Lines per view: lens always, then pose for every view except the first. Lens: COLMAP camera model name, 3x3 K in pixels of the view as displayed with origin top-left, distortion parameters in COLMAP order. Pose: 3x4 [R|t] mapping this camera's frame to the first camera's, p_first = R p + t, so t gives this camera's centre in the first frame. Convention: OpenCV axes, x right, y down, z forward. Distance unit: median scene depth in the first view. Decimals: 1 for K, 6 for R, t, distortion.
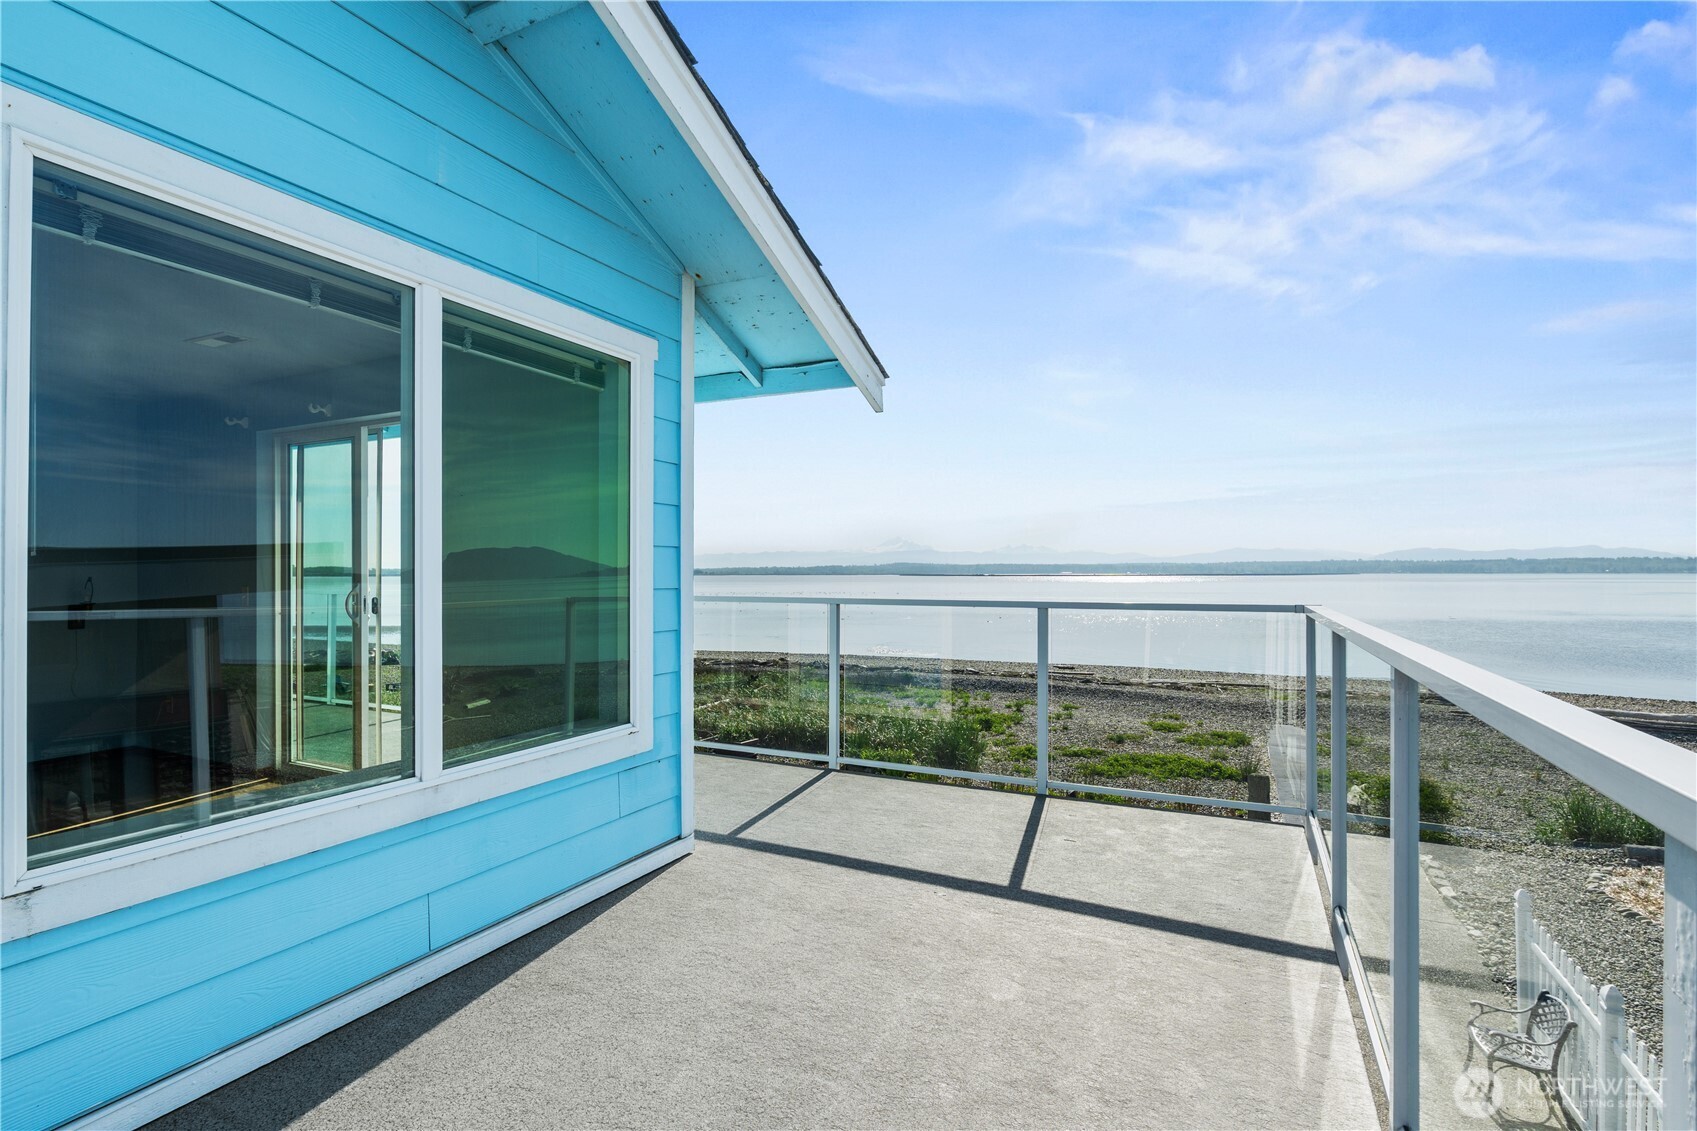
lens RADIAL K [[788.6, 0, 842.1], [0, 788.6, 573.2], [0, 0, 1]] dist [-0.008011, 0.001376]
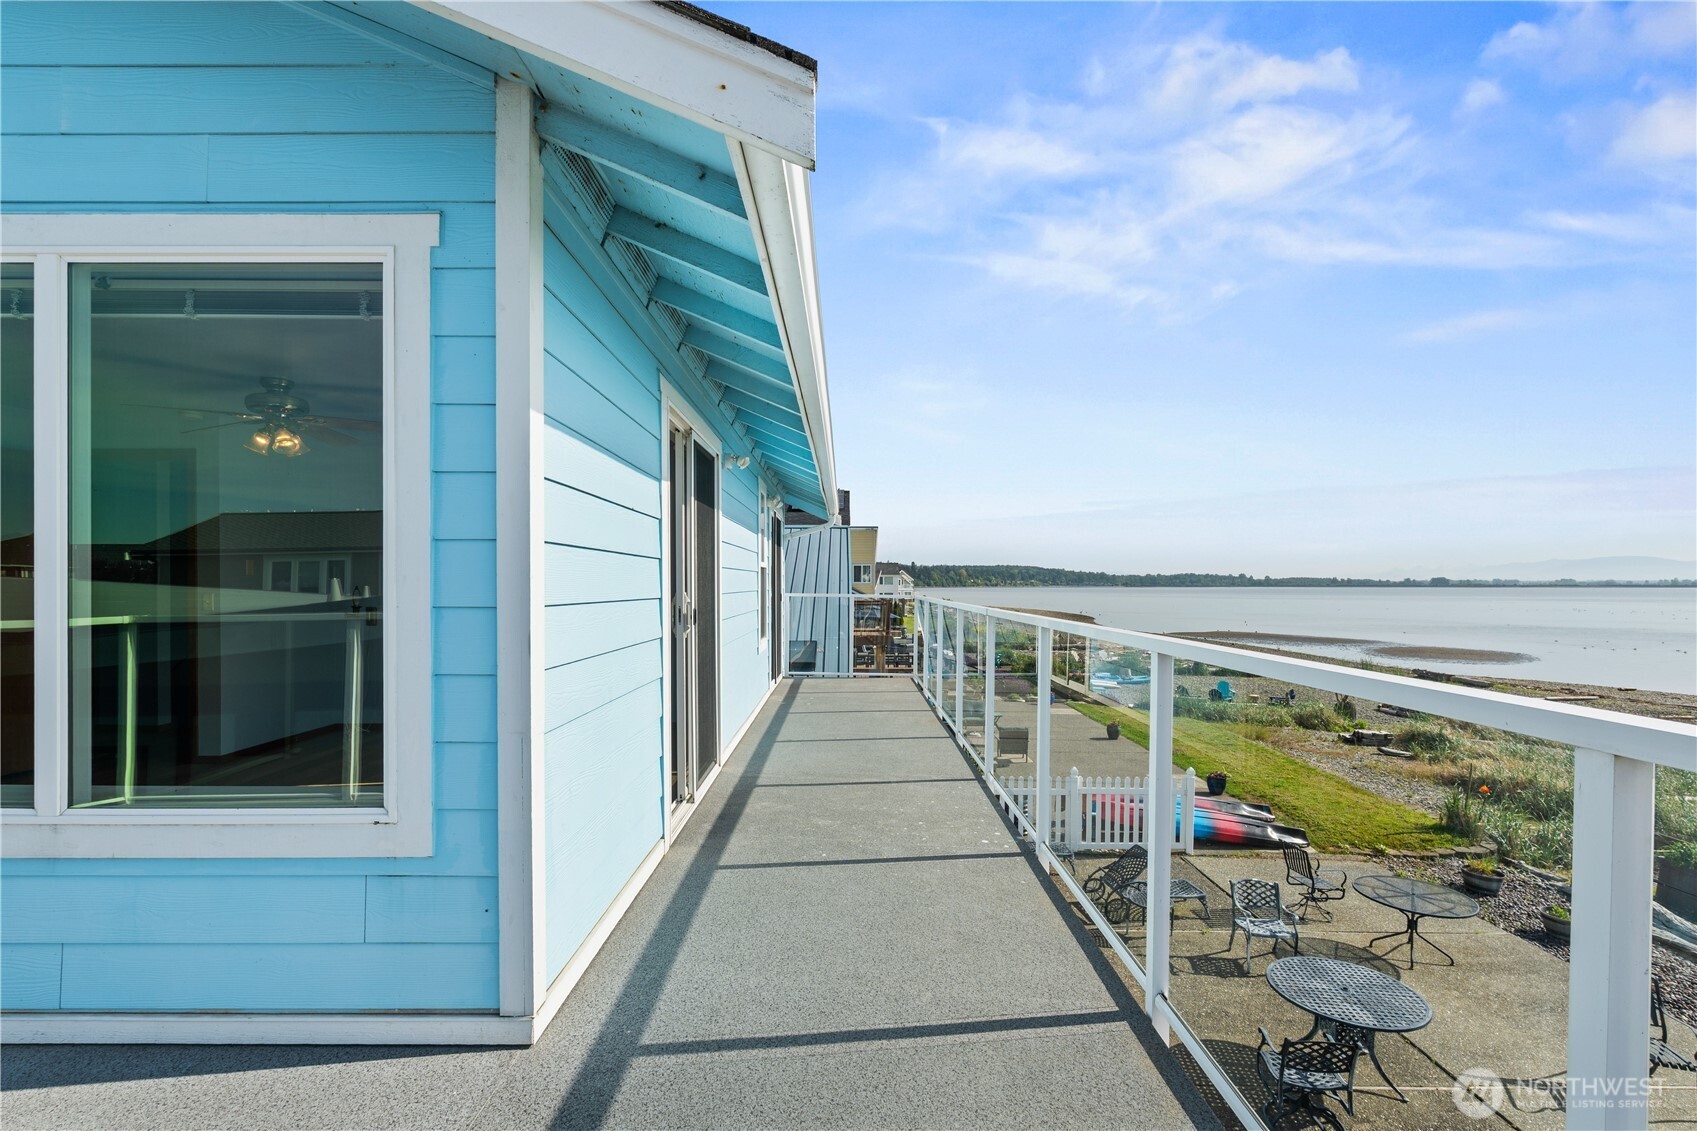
lens RADIAL K [[788.6, 0, 852.0], [0, 788.6, 588.8], [0, 0, 1]] dist [-0.008011, 0.001376]
pose [[0.462290, 0.005713, -0.886711, 0.580653], [-0.000062, 0.999979, 0.006410, 0.002652], [0.886729, -0.002908, 0.462281, 1.213016]]
